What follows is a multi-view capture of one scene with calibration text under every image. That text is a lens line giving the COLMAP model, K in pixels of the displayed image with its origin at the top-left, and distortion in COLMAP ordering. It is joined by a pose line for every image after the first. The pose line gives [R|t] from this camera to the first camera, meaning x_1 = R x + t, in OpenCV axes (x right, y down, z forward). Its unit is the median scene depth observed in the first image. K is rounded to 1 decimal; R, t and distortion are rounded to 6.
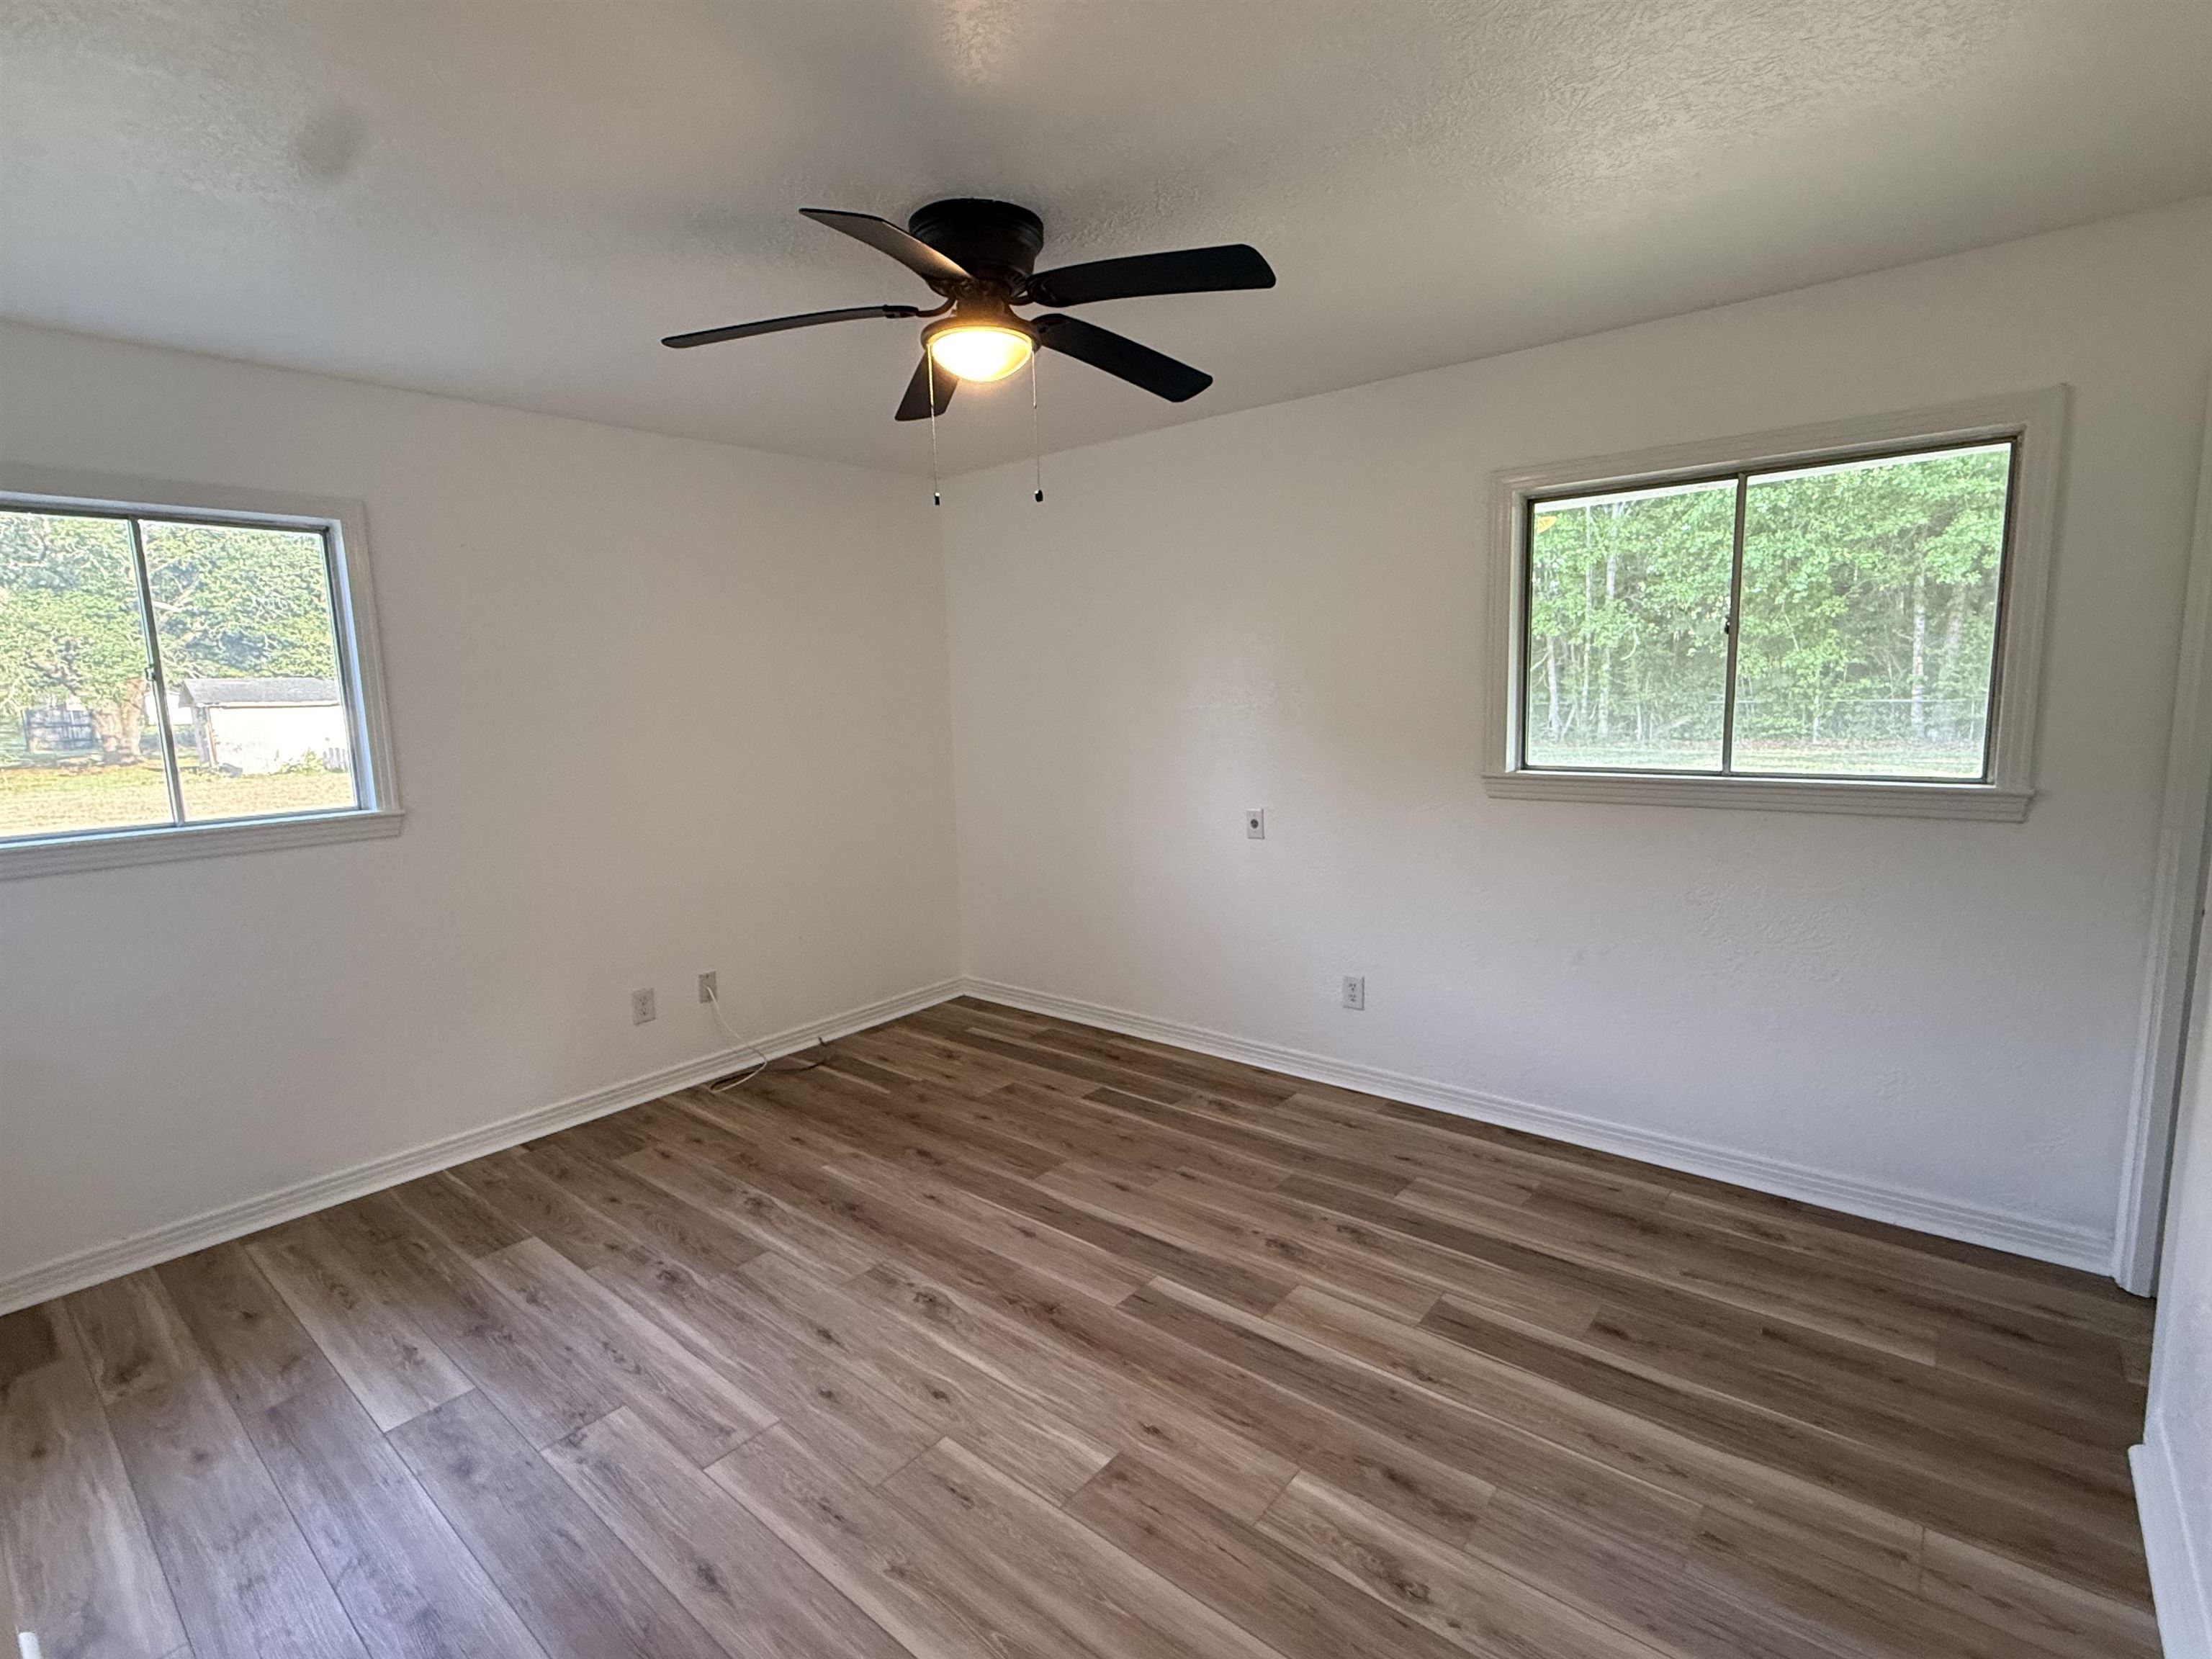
lens RADIAL K [[1034.5, 0, 1105.7], [0, 1034.5, 833.1], [0, 0, 1]] dist [0.001694, -0.000218]
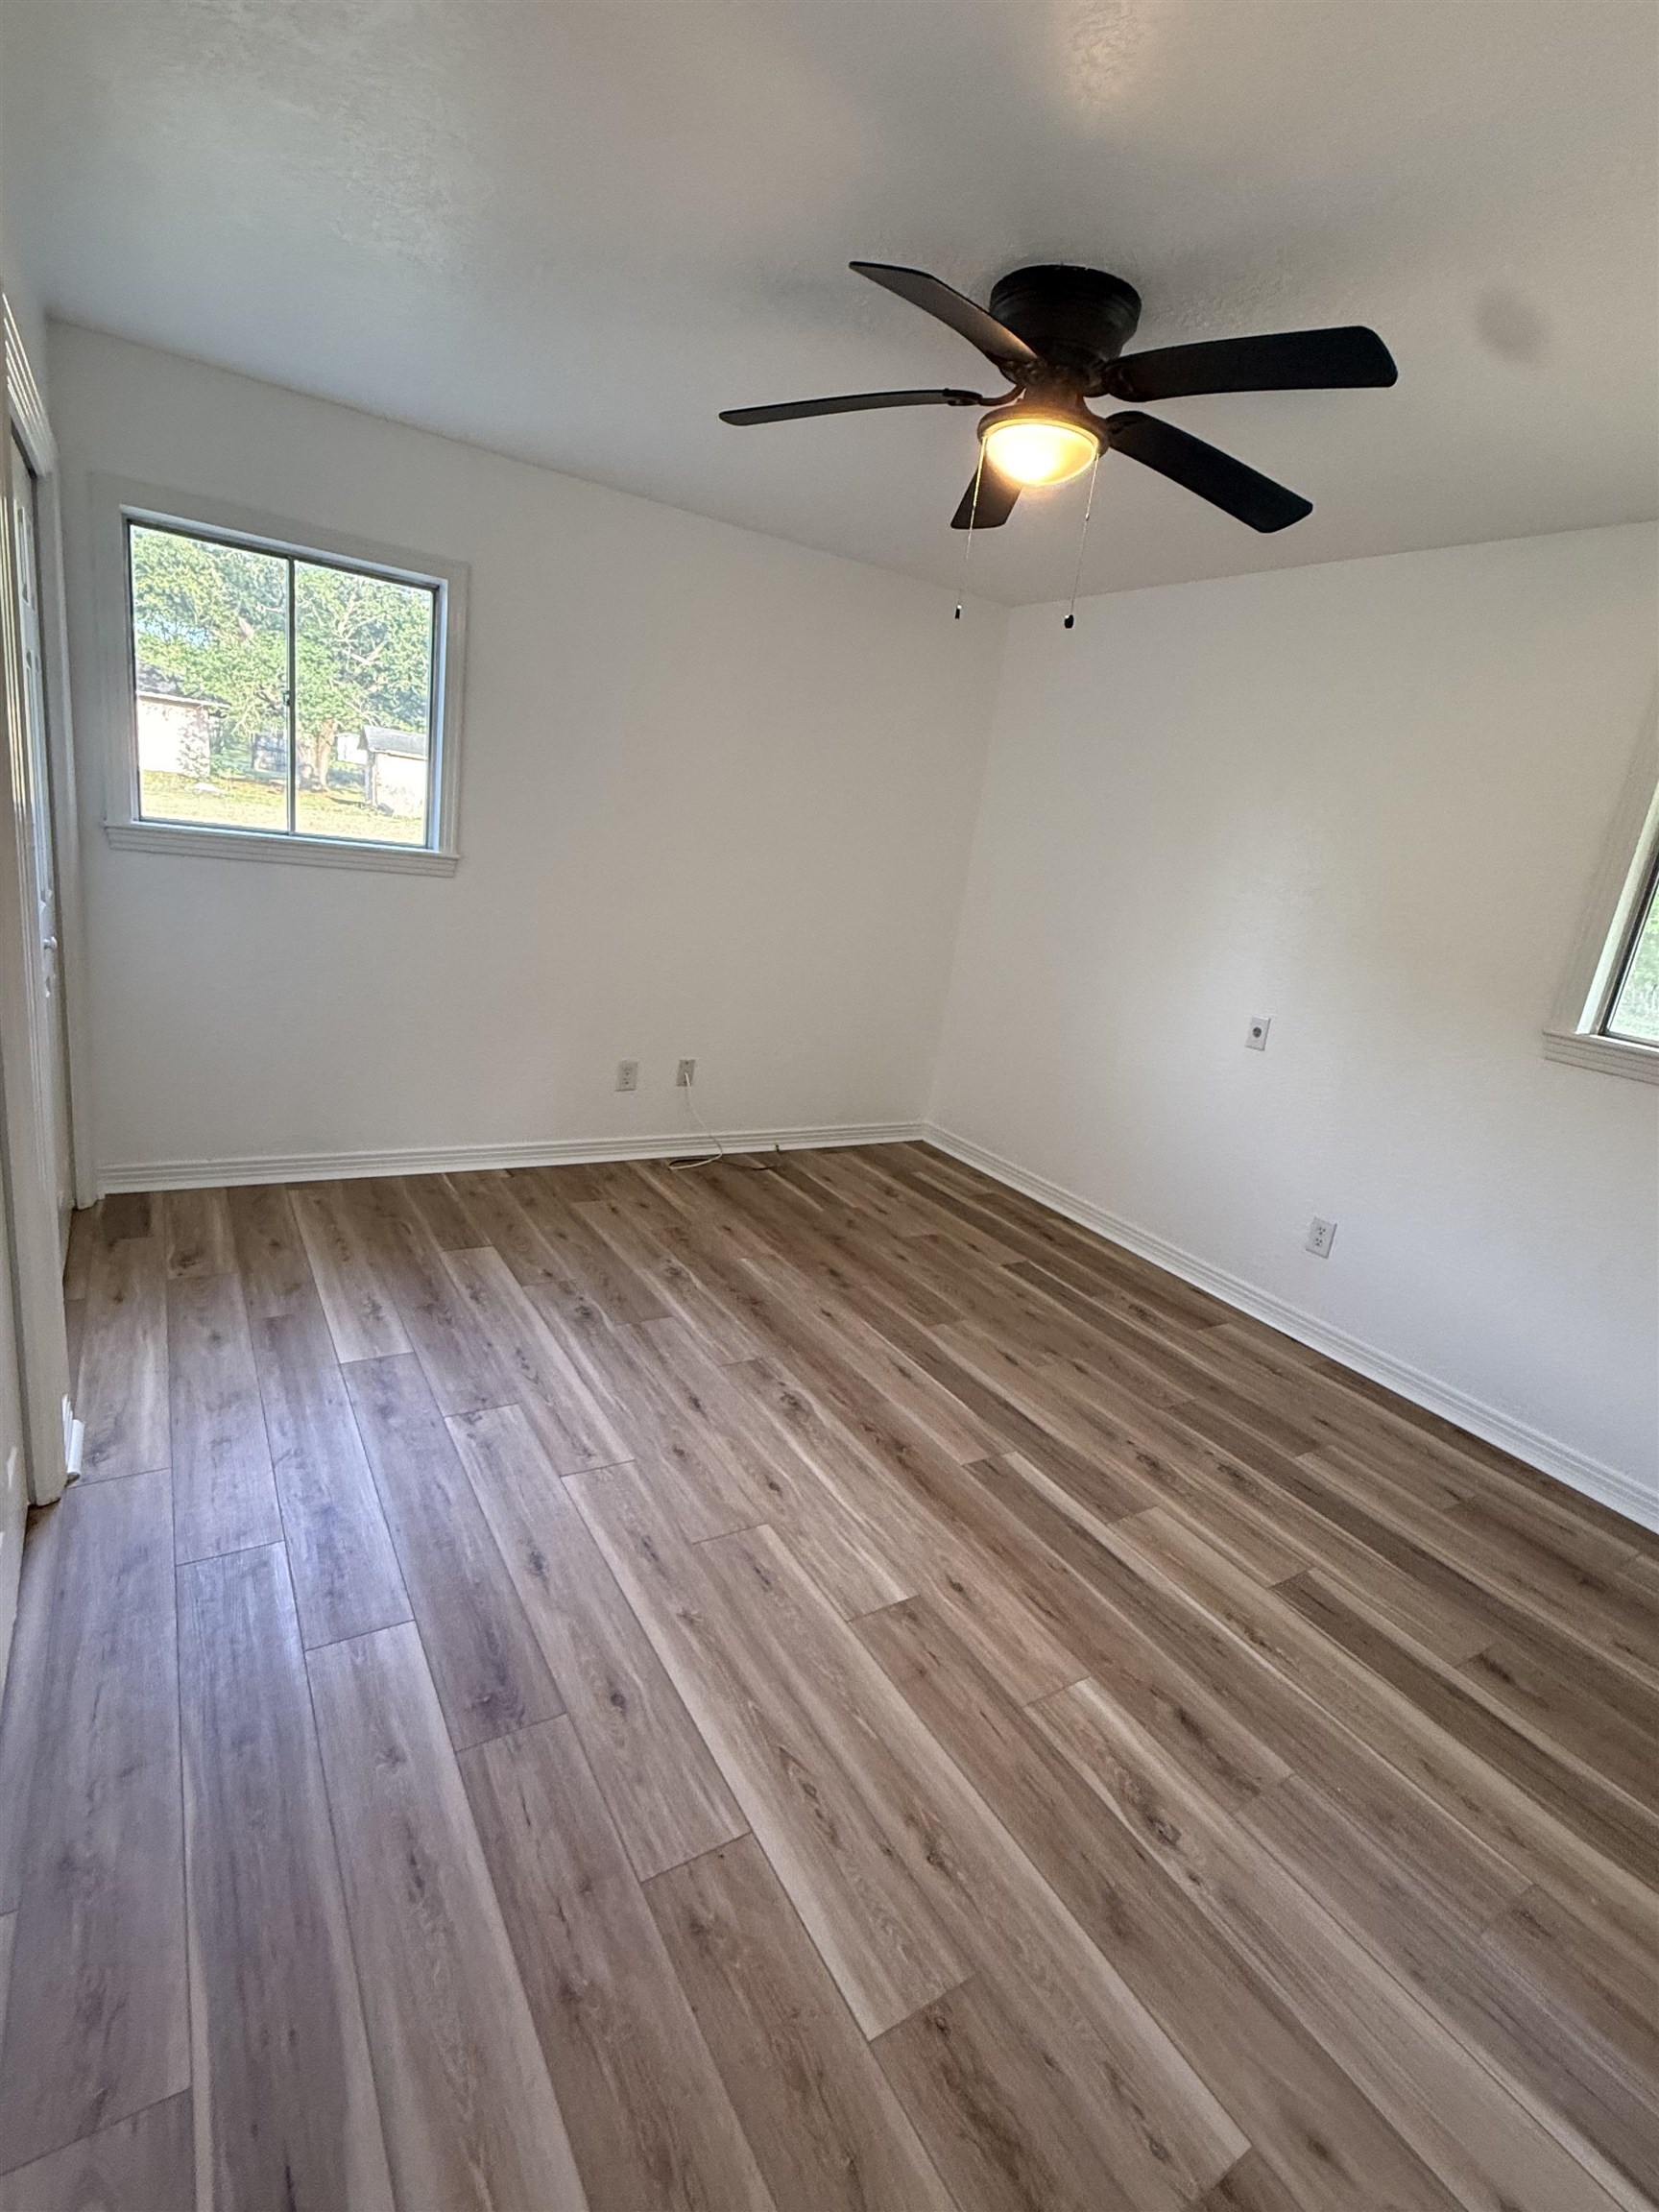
lens RADIAL K [[1034.5, 0, 833.3], [0, 1034.5, 1100.6], [0, 0, 1]] dist [0.001694, -0.000218]
pose [[0.937914, 0.231256, -0.258532, 0.072230], [-0.202805, 0.970261, 0.132150, 0.007368], [0.281404, -0.071514, 0.956921, 0.030701]]
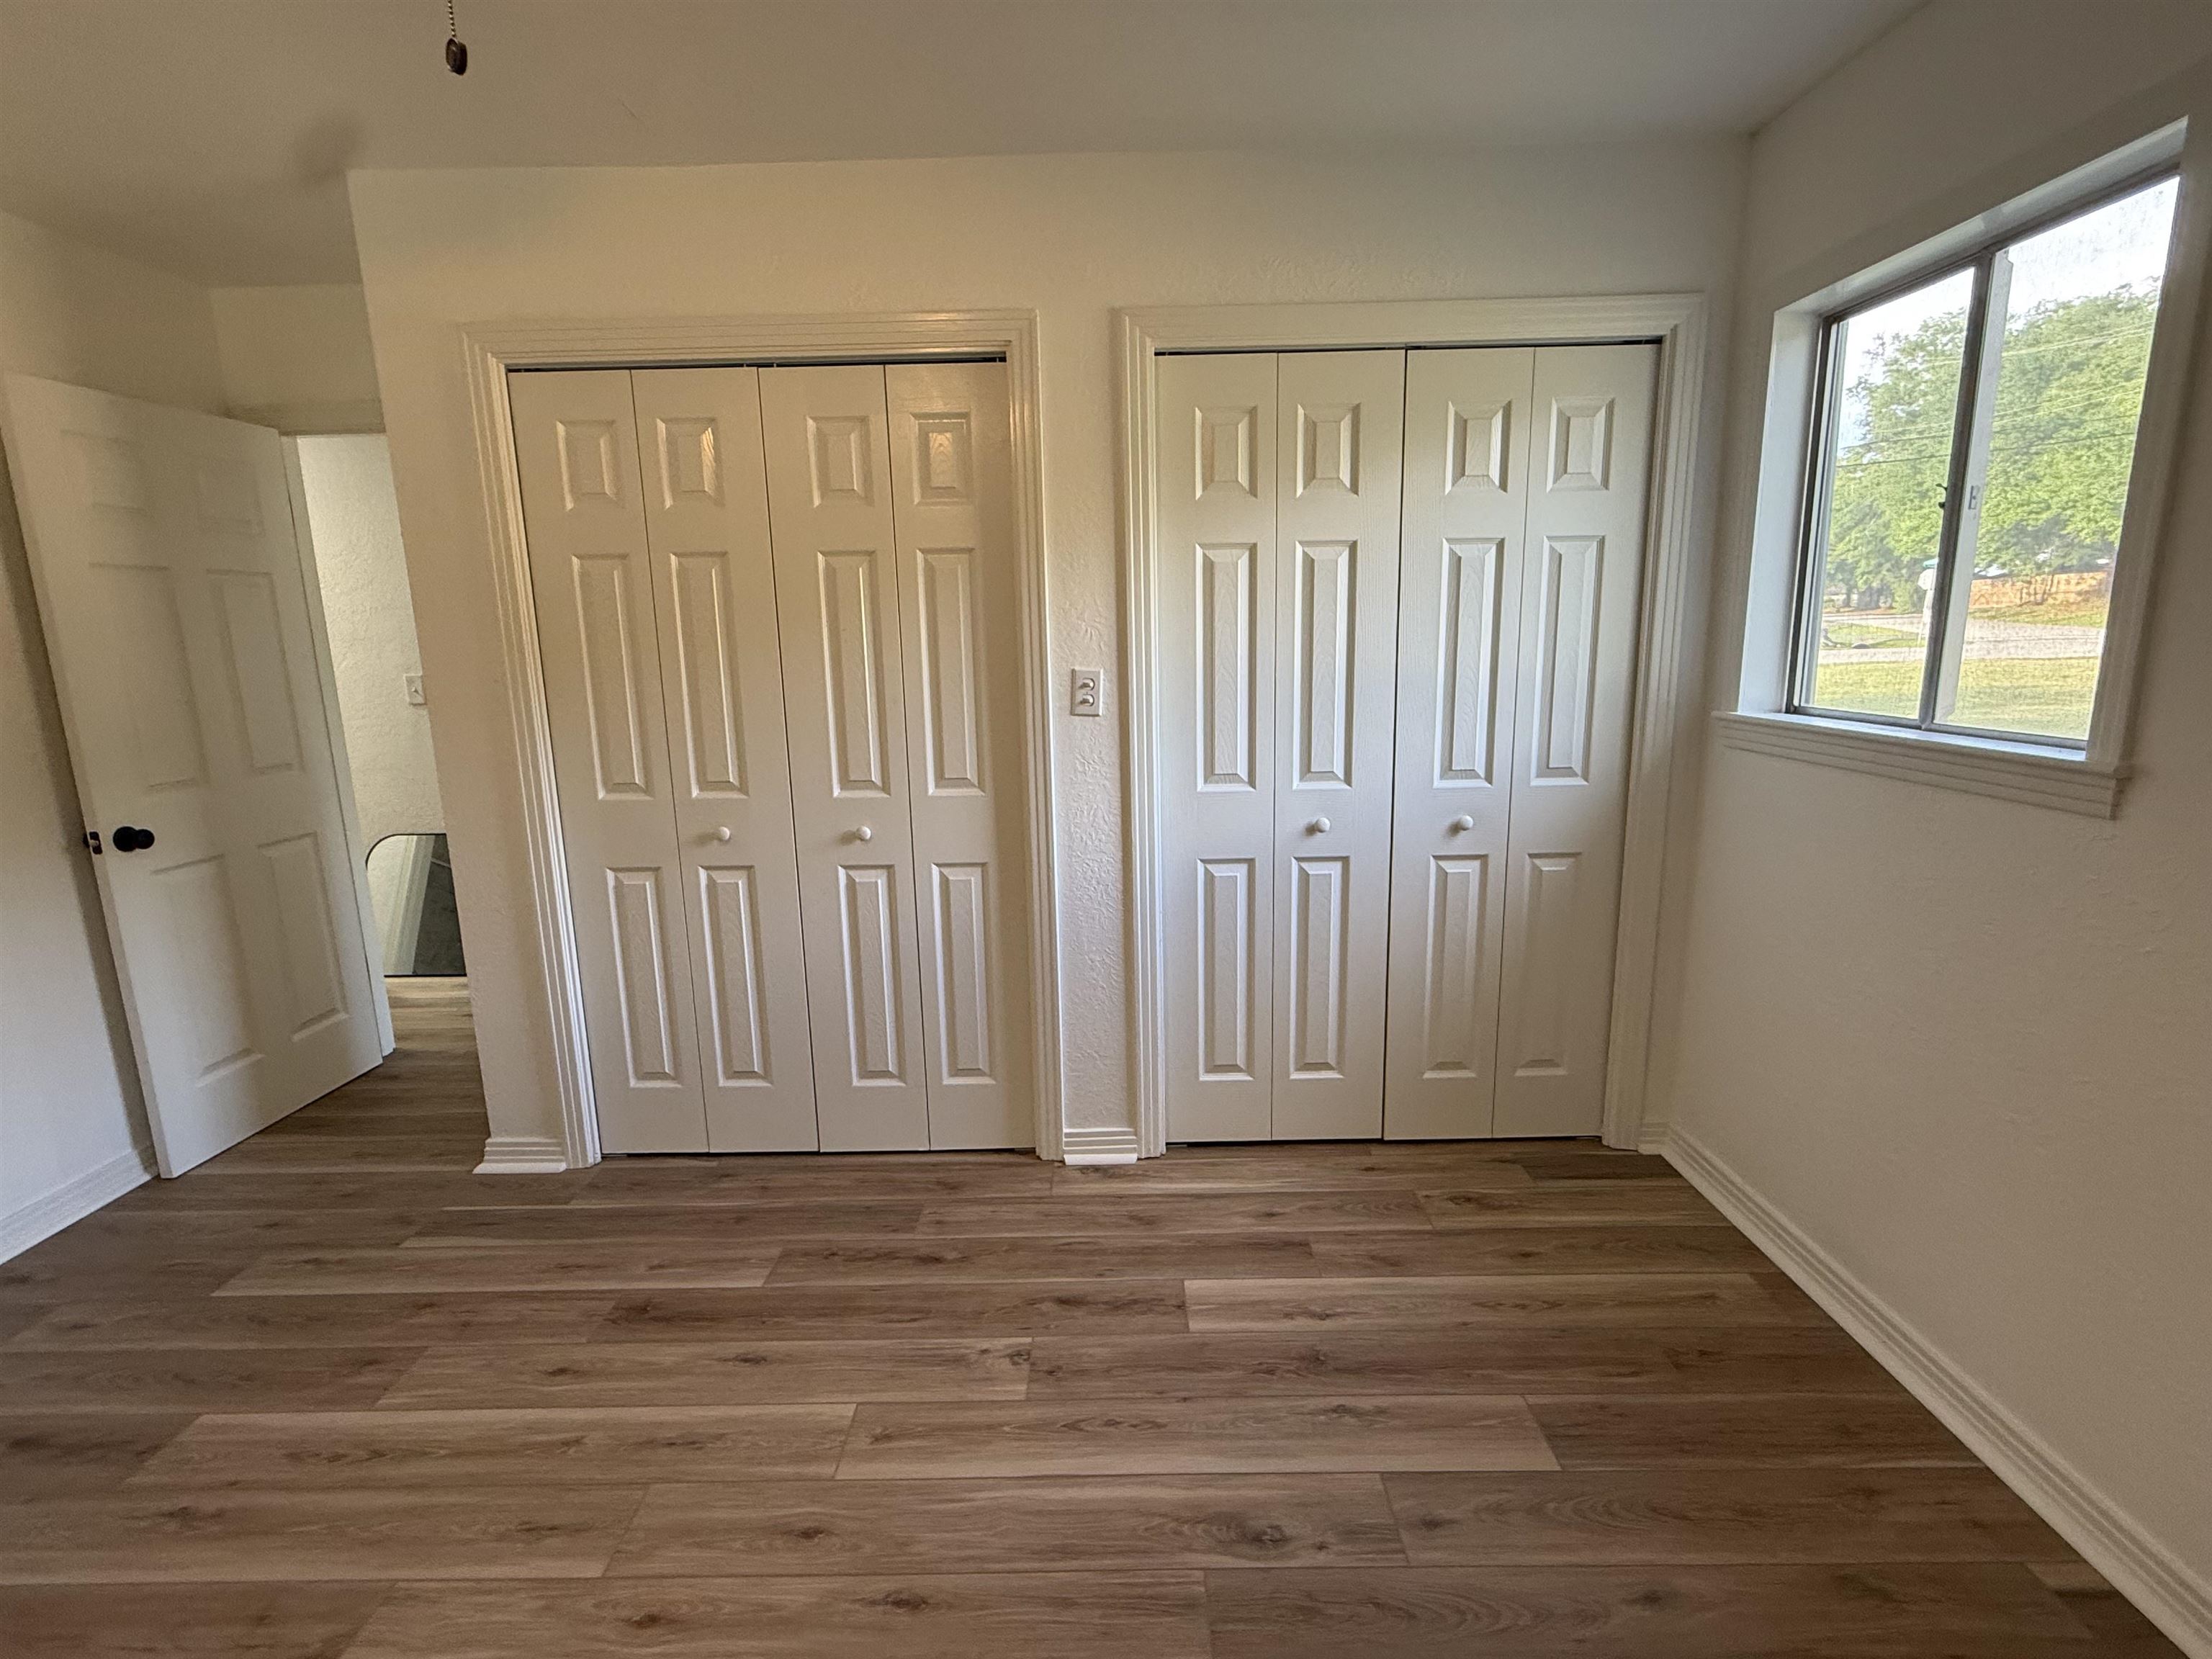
lens RADIAL K [[1034.5, 0, 1110.4], [0, 1034.5, 826.5], [0, 0, 1]] dist [0.001694, -0.000218]
pose [[-0.765487, 0.166024, -0.621664, -0.052220], [-0.046364, 0.949396, 0.310639, -0.166388], [0.641779, 0.266613, -0.719053, 1.426758]]
